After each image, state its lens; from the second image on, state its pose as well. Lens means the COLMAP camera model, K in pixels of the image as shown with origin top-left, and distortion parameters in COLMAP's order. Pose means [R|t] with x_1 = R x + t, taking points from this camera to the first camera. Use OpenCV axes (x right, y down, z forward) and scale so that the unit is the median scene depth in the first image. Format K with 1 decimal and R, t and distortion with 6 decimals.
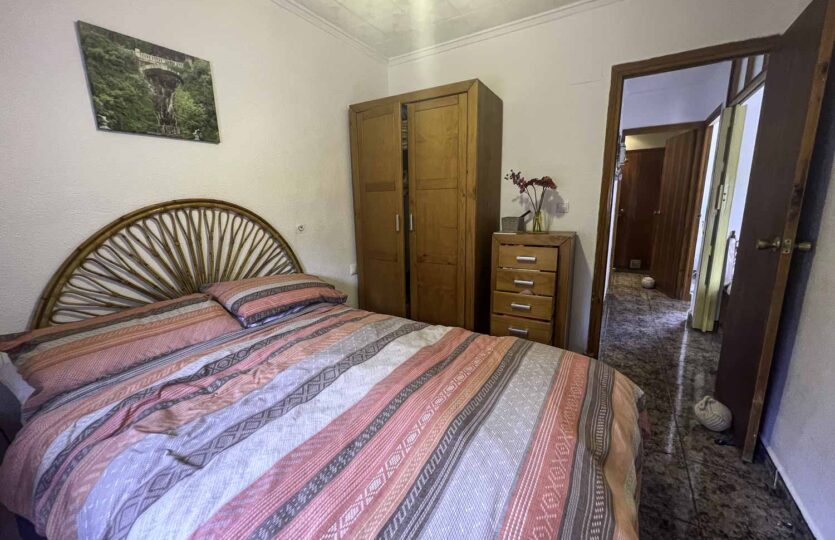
lens RADIAL K [[337.6, 0, 415.0], [0, 337.6, 268.3], [0, 0, 1]] dist [-0.000929, -0.000085]
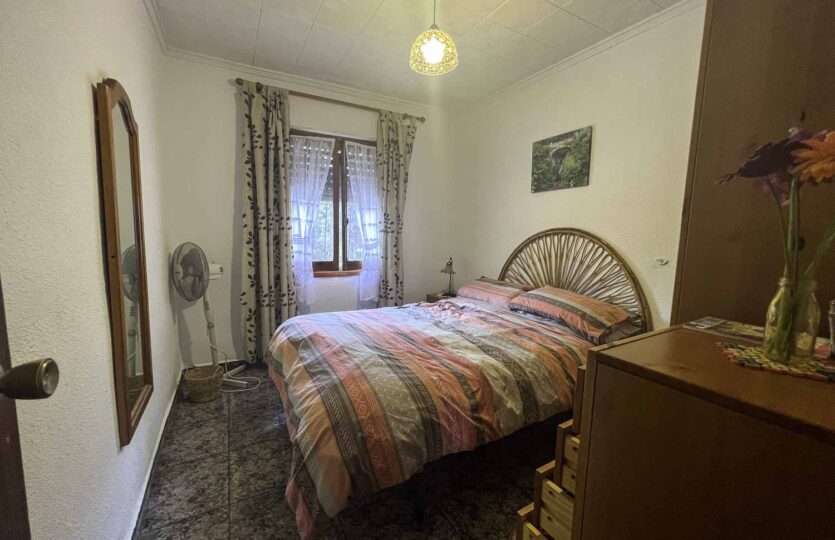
lens RADIAL K [[337.6, 0, 416.2], [0, 337.6, 269.1], [0, 0, 1]] dist [-0.000929, -0.000085]
pose [[-0.493492, 0.109297, -0.862856, 0.991299], [-0.177178, 0.958637, 0.222763, -0.261134], [0.851513, 0.262810, -0.453714, 1.236457]]
